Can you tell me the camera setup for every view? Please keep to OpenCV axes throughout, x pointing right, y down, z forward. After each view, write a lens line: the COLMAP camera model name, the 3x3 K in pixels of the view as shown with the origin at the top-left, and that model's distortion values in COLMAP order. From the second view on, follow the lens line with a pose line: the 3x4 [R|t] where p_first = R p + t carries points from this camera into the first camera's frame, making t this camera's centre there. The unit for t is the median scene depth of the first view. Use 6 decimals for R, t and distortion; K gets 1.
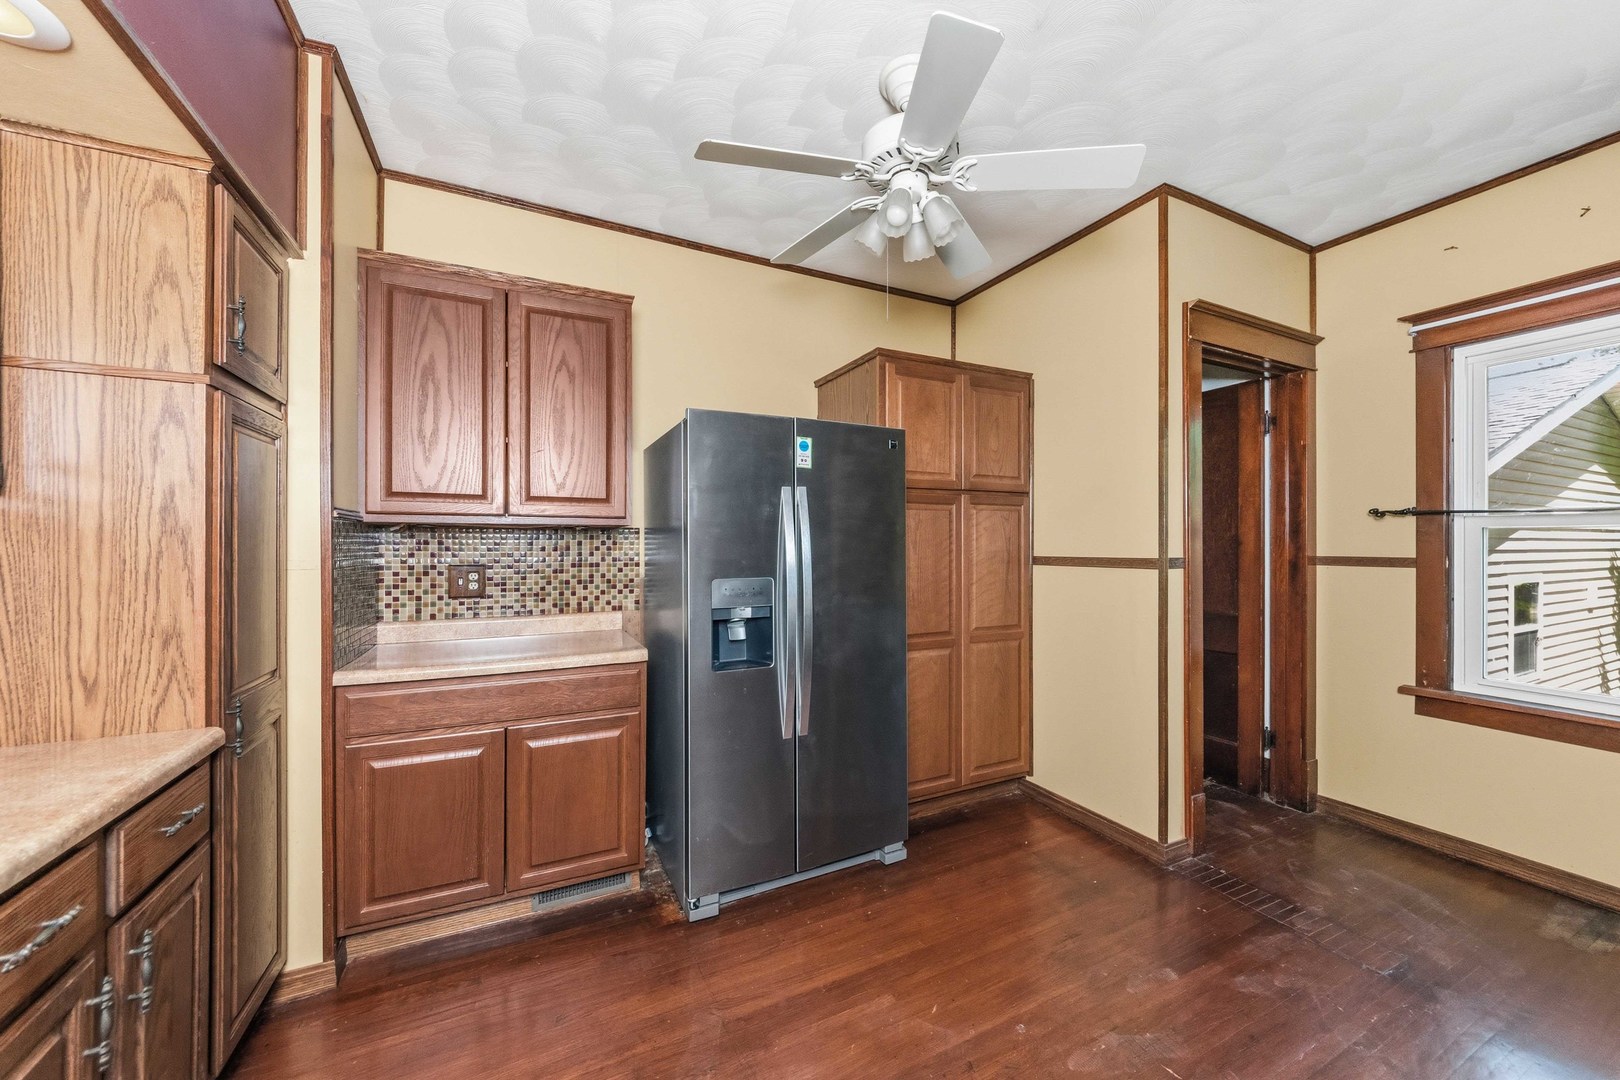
lens RADIAL K [[587.3, 0, 812.0], [0, 587.3, 546.0], [0, 0, 1]] dist [-0.000013, -0.000179]
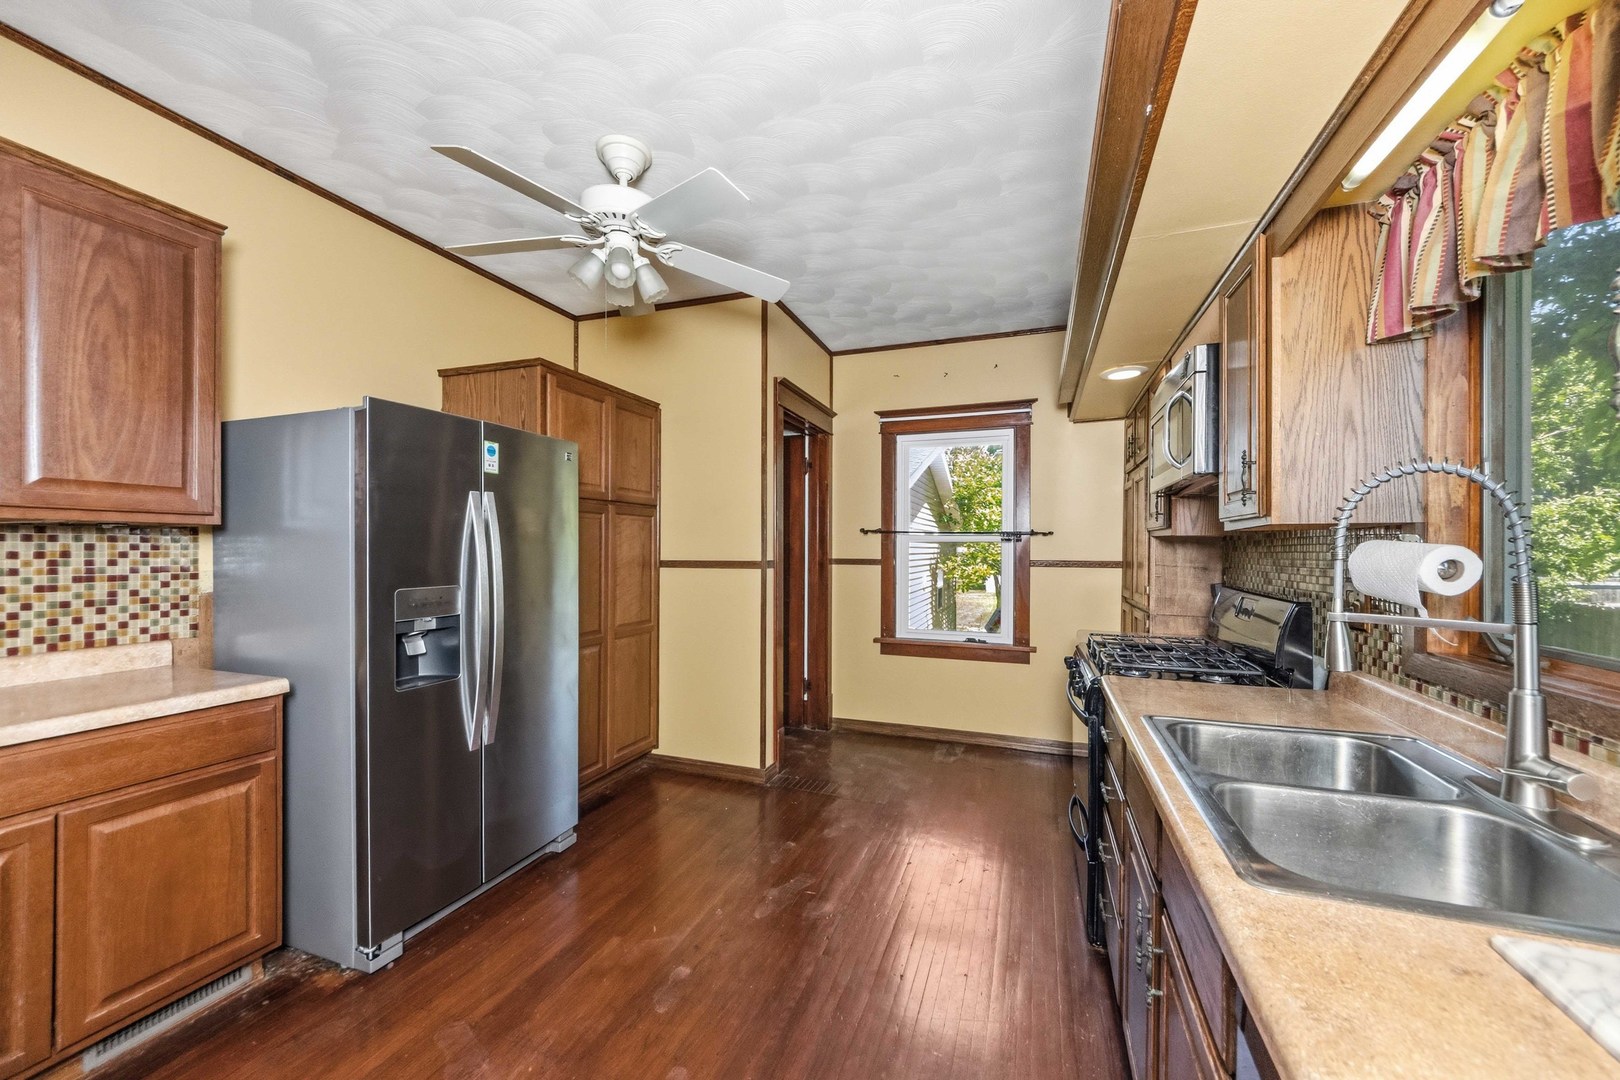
lens RADIAL K [[601.8, 0, 805.0], [0, 601.8, 551.9], [0, 0, 1]] dist [0.001550, -0.003774]
pose [[0.733223, 0.000618, 0.679988, -0.256878], [-0.003402, 0.999990, 0.002759, -0.004075], [-0.679979, -0.004336, 0.733218, -0.084224]]
